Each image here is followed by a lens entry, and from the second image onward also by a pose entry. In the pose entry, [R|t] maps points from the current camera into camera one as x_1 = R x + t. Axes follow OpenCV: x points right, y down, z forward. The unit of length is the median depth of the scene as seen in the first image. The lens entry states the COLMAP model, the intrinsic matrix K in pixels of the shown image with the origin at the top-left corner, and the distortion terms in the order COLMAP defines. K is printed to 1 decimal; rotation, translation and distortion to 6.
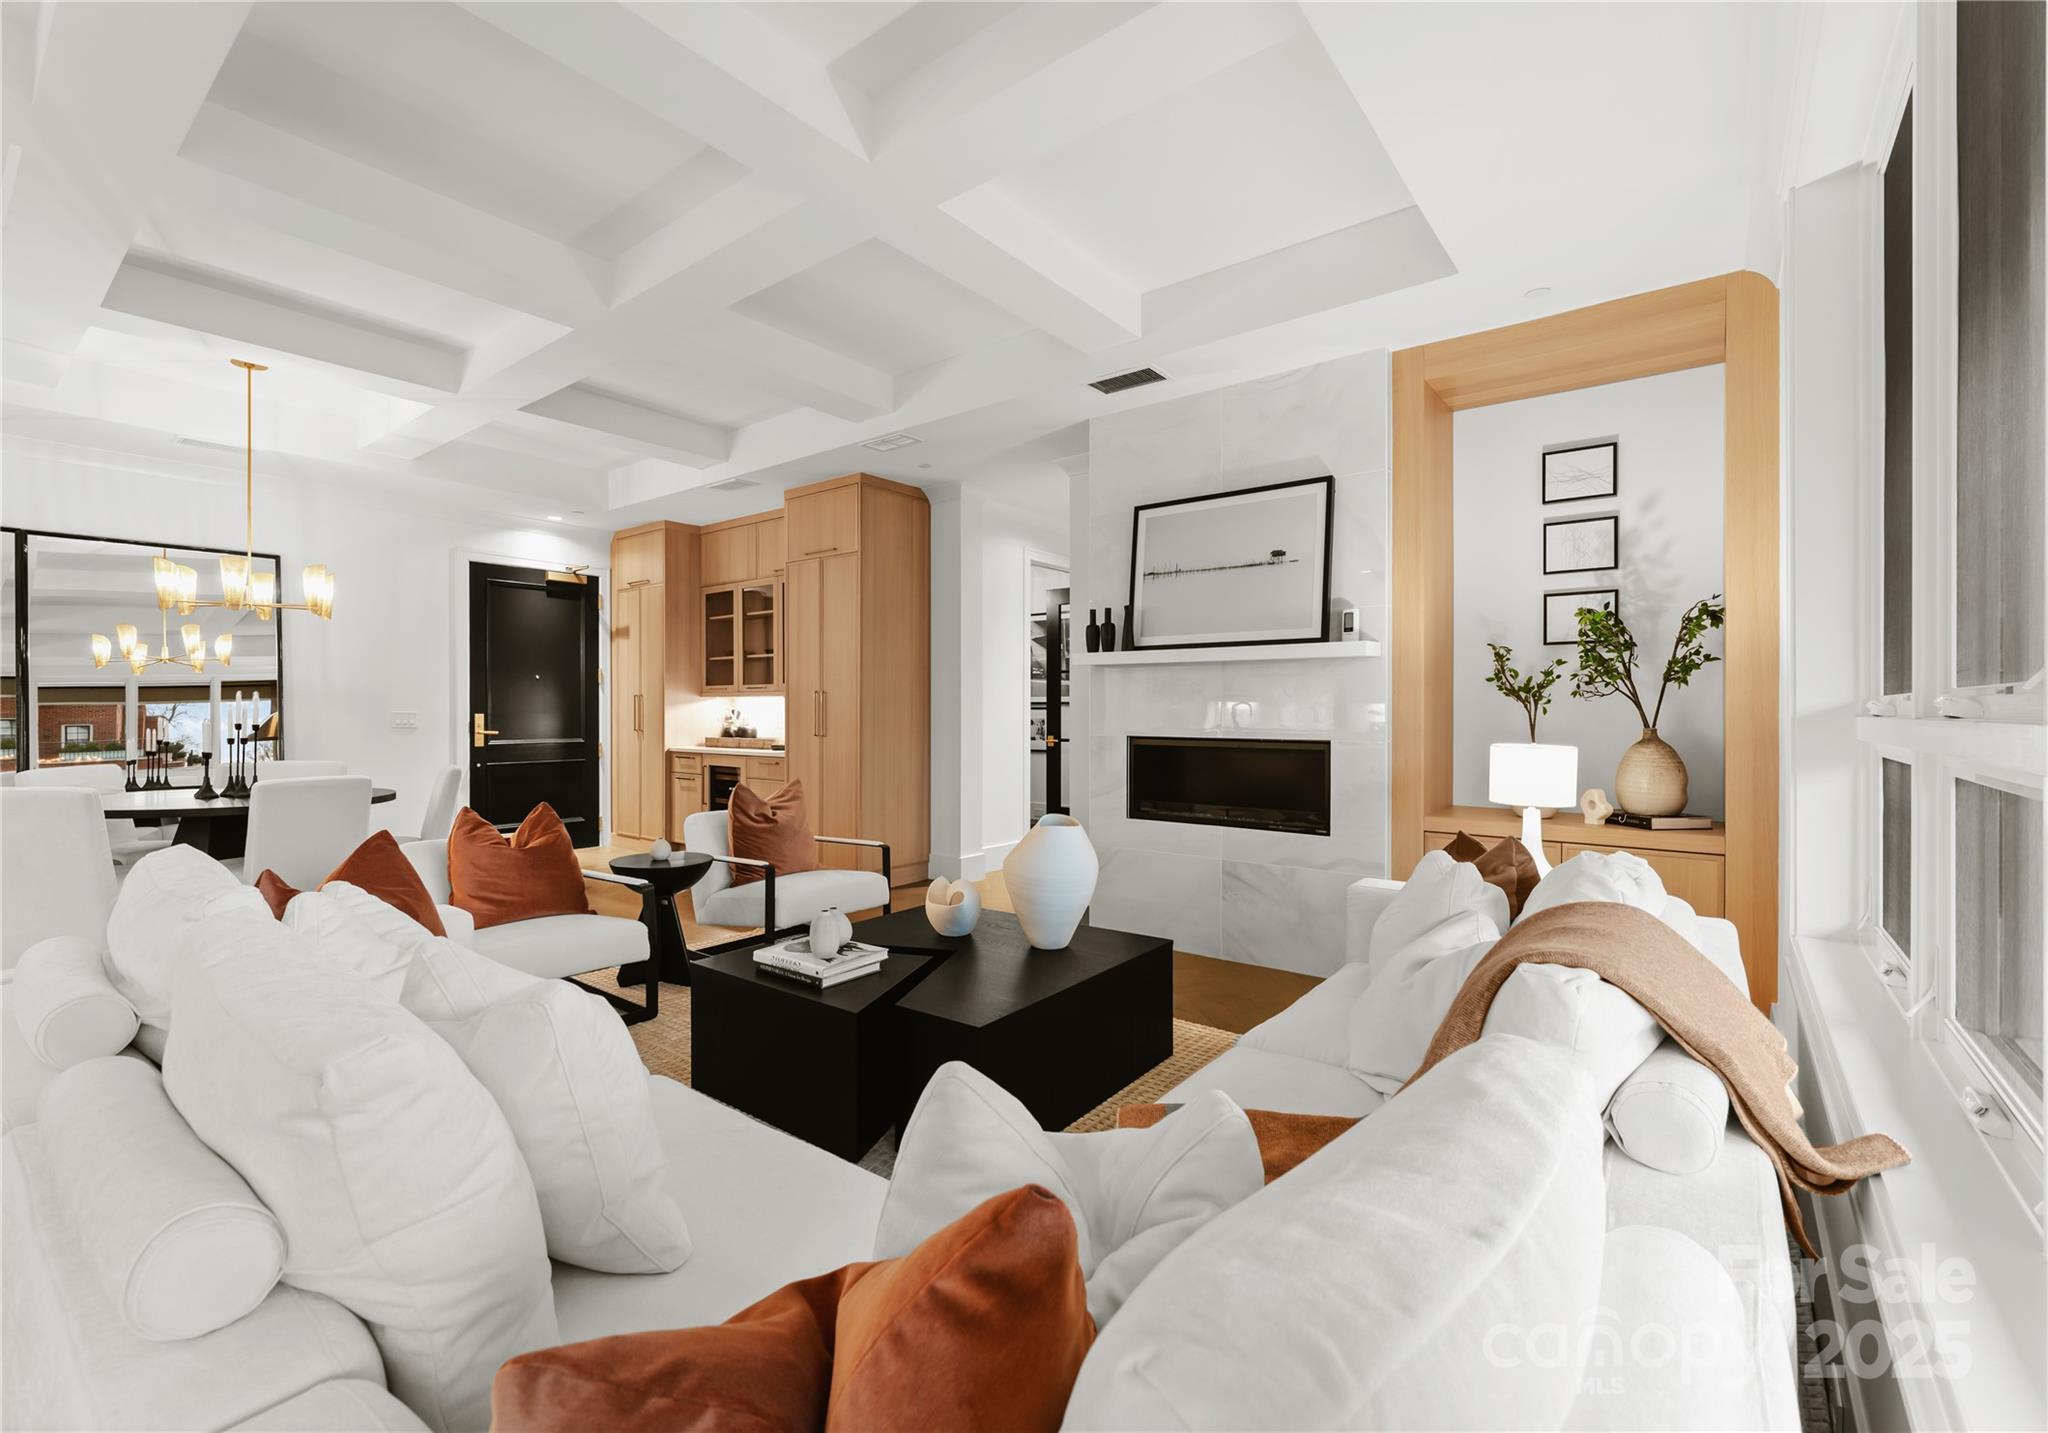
lens RADIAL K [[868.4, 0, 993.6], [0, 868.4, 719.7], [0, 0, 1]] dist [-0.004335, 0.000038]
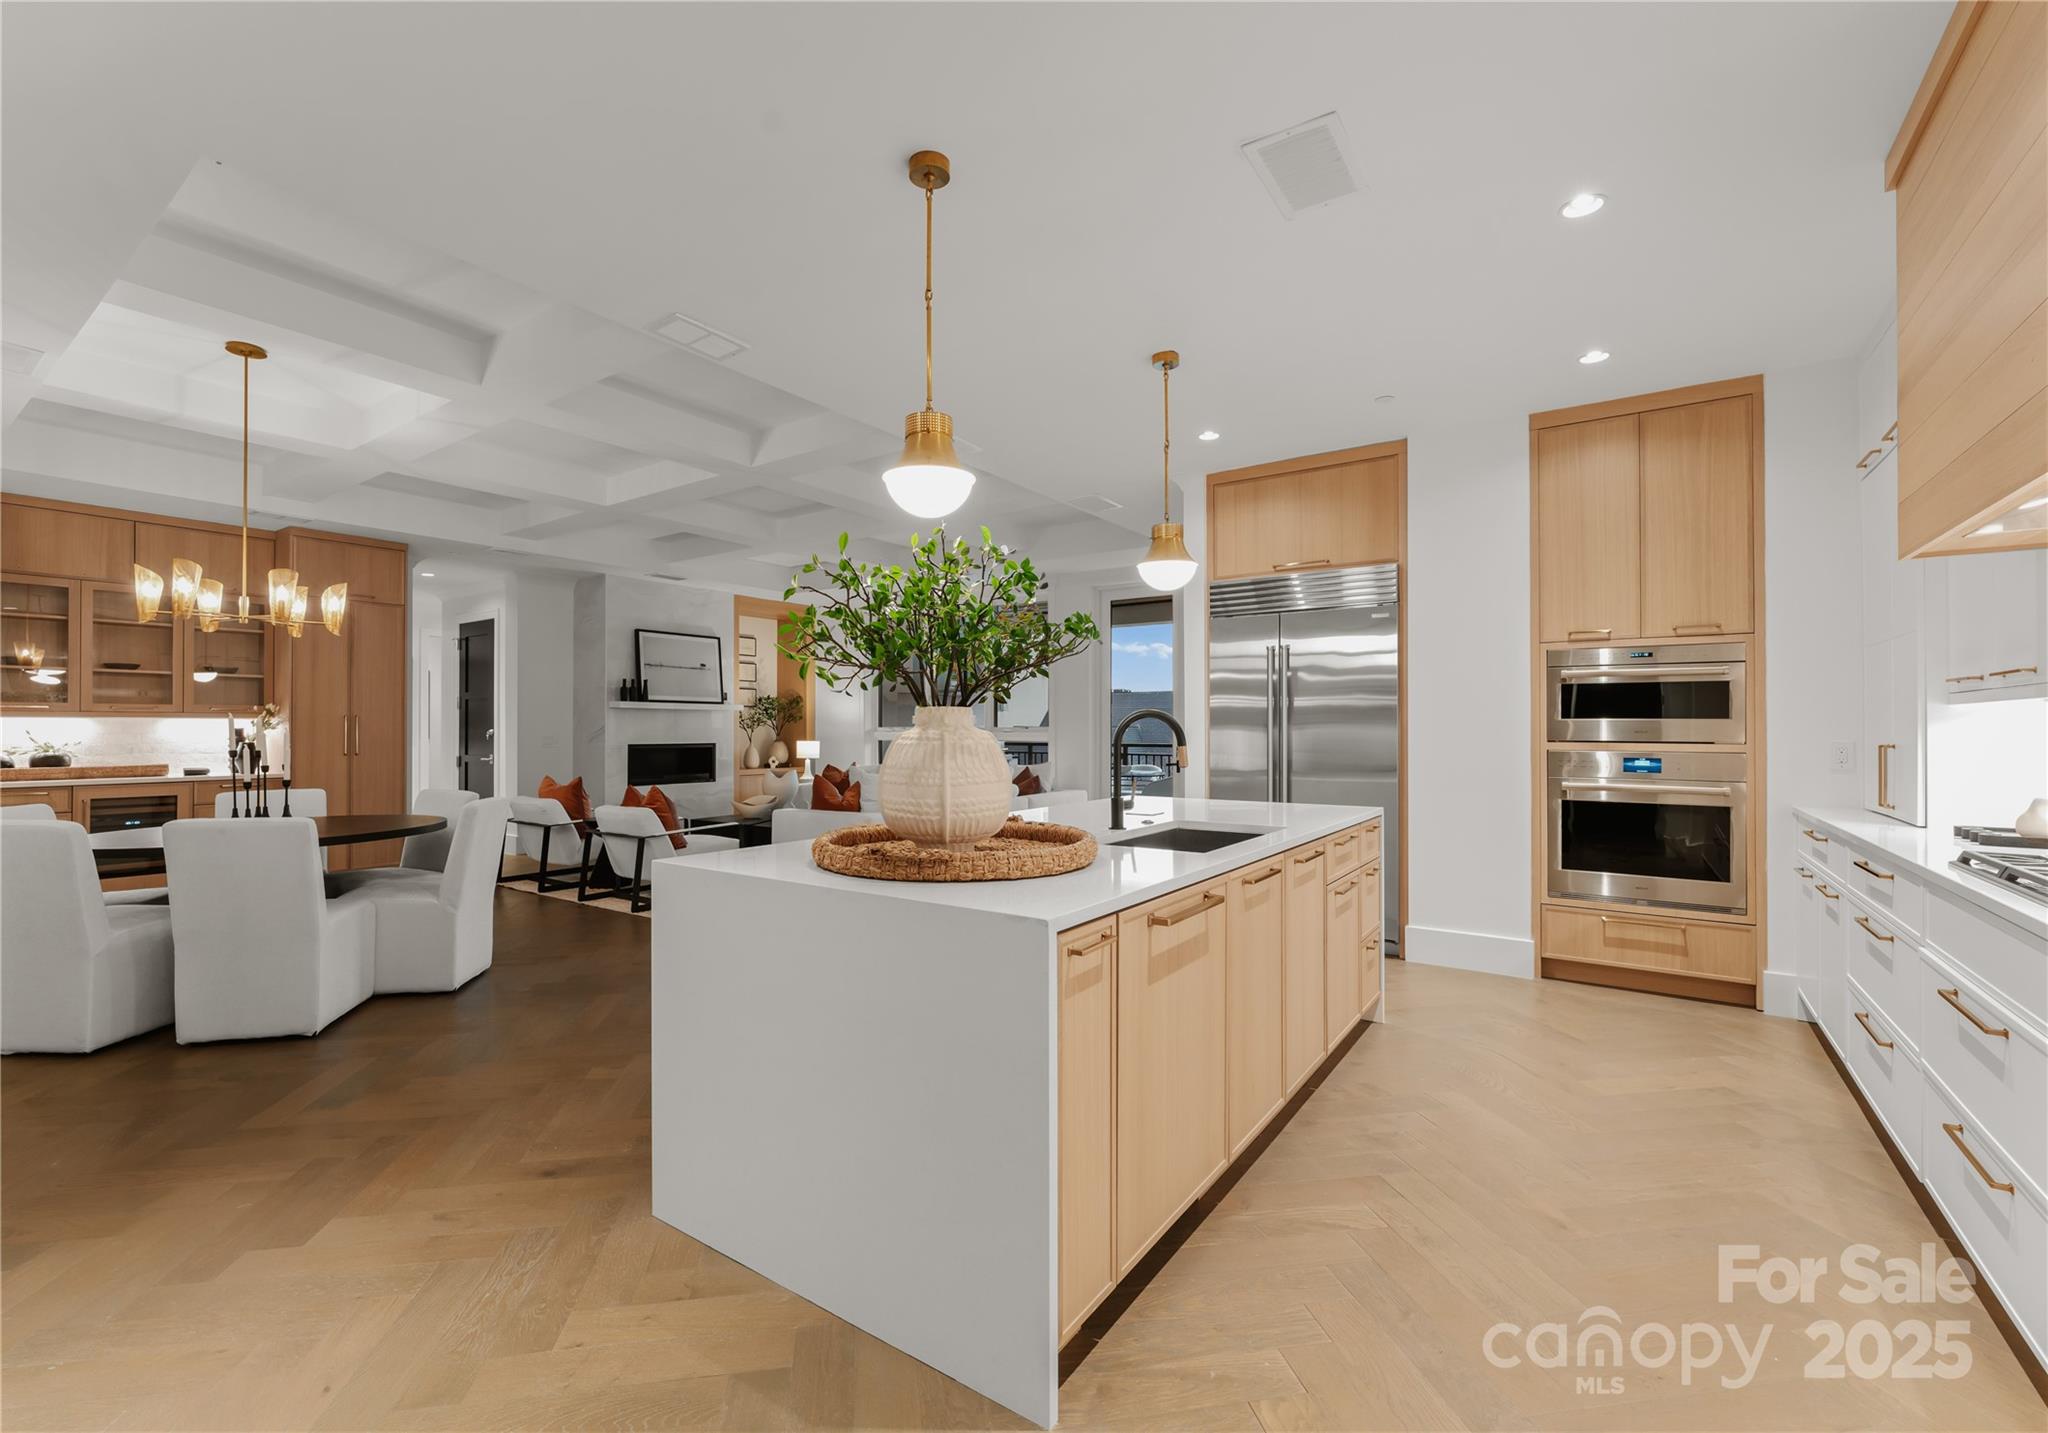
lens RADIAL K [[868.4, 0, 1014.5], [0, 868.4, 721.2], [0, 0, 1]] dist [-0.004335, 0.000038]
pose [[-0.061587, 0.006472, 0.998081, -1.876417], [0.011307, 0.999919, -0.005787, -0.012291], [-0.998038, 0.010929, -0.061656, 0.260263]]
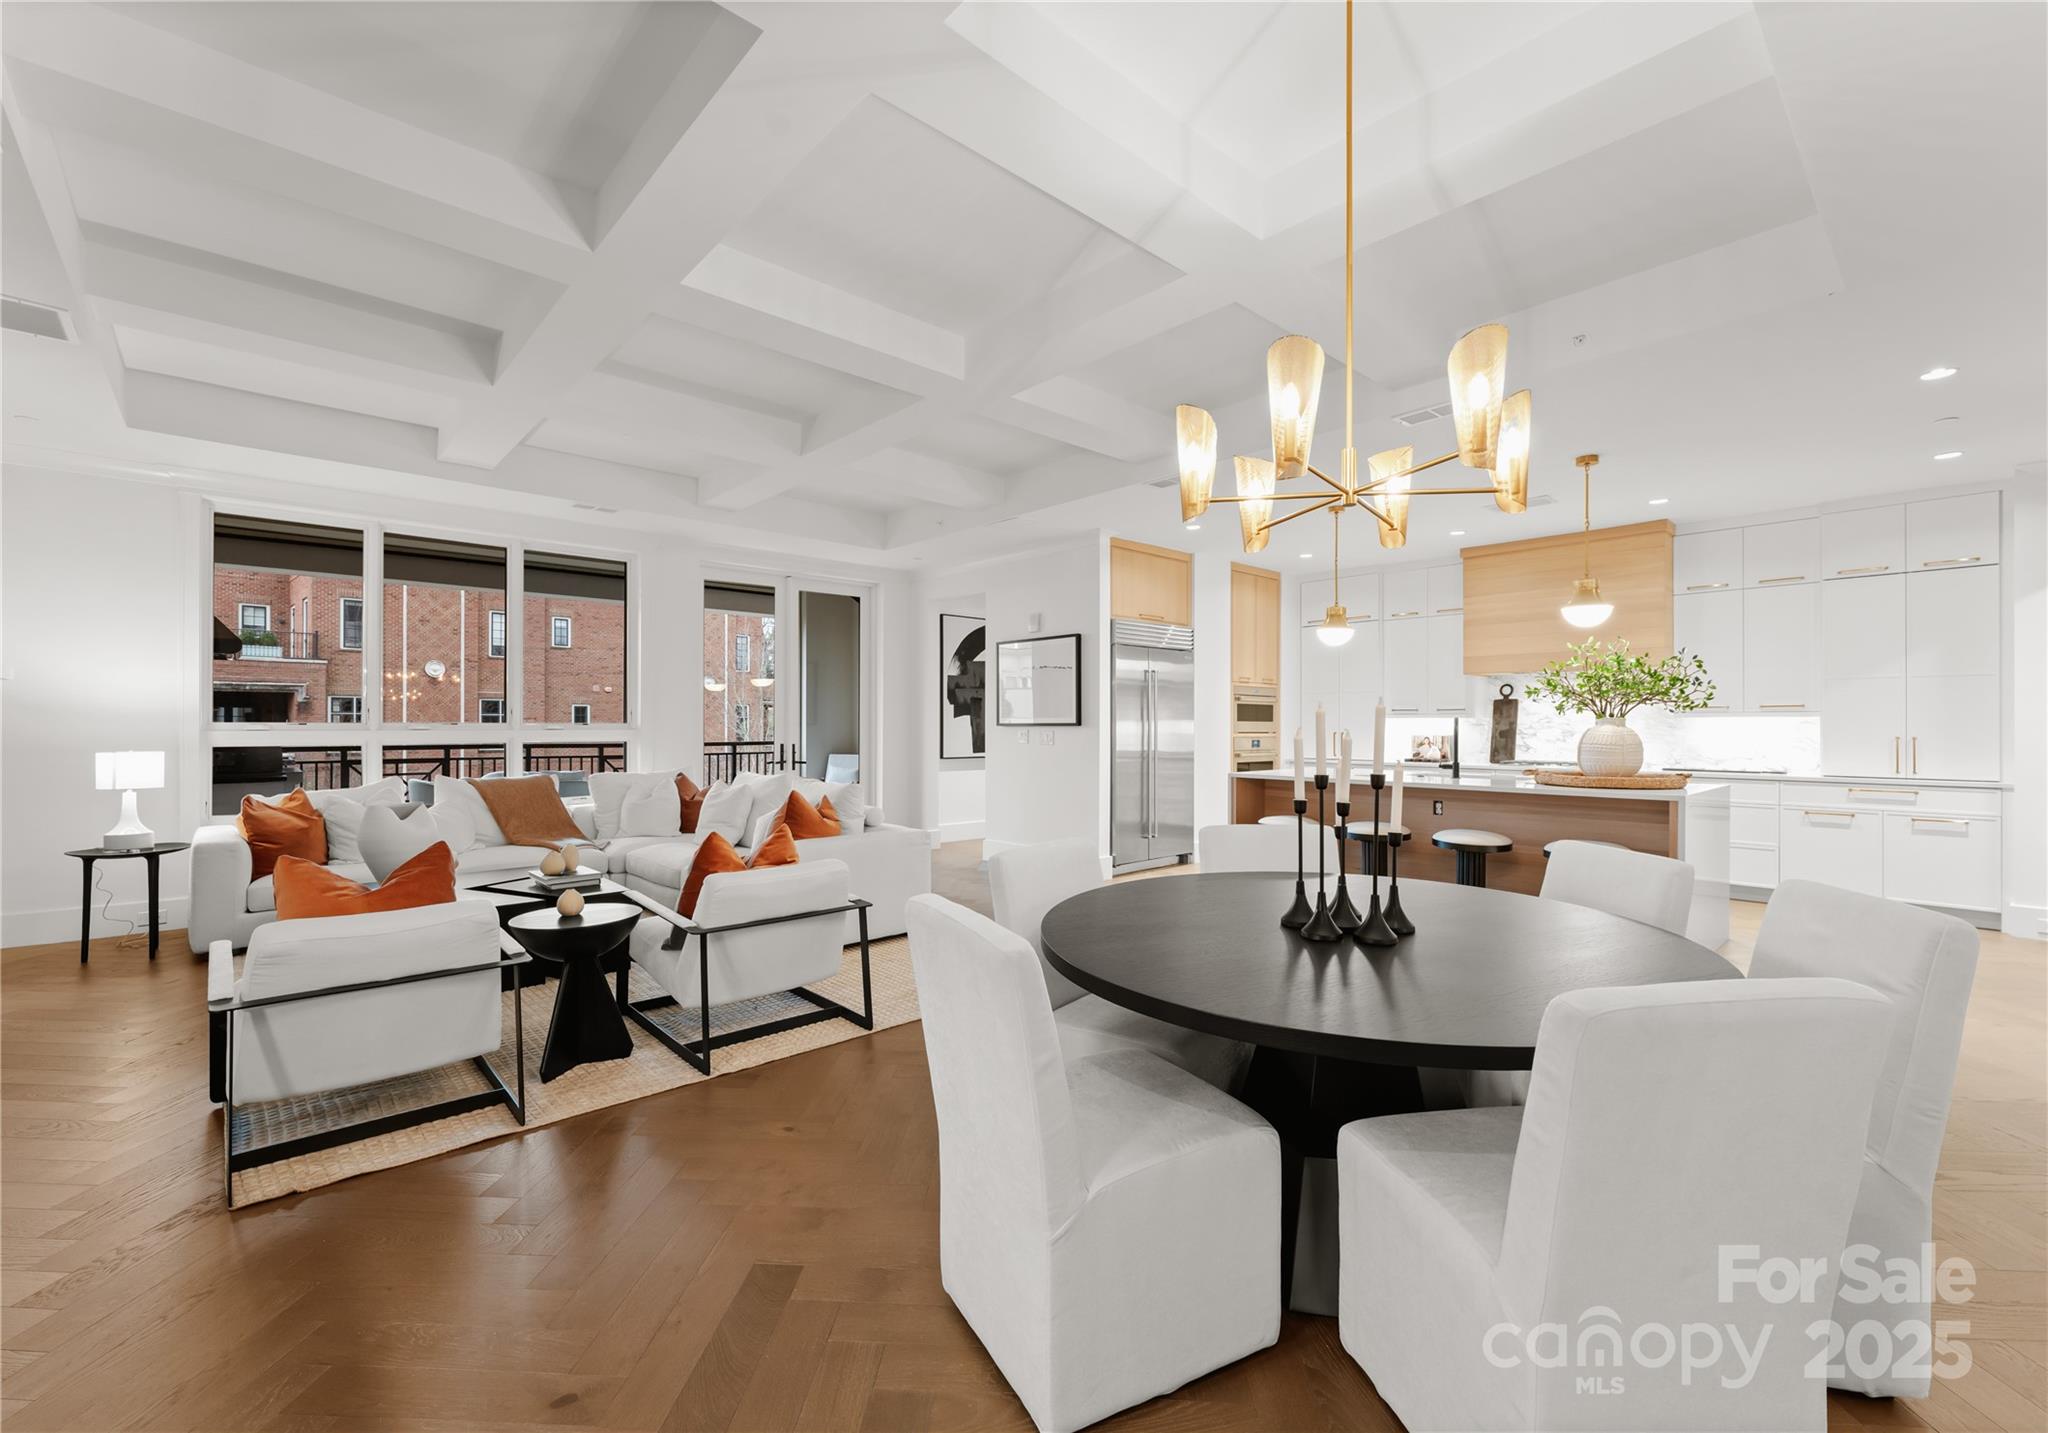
lens RADIAL K [[868.4, 0, 1008.3], [0, 868.4, 726.4], [0, 0, 1]] dist [-0.004335, 0.000038]
pose [[-0.985630, -0.003678, 0.168877, -0.801450], [-0.001511, 0.999915, 0.012956, -0.025709], [-0.168910, 0.012514, -0.985552, 1.511536]]
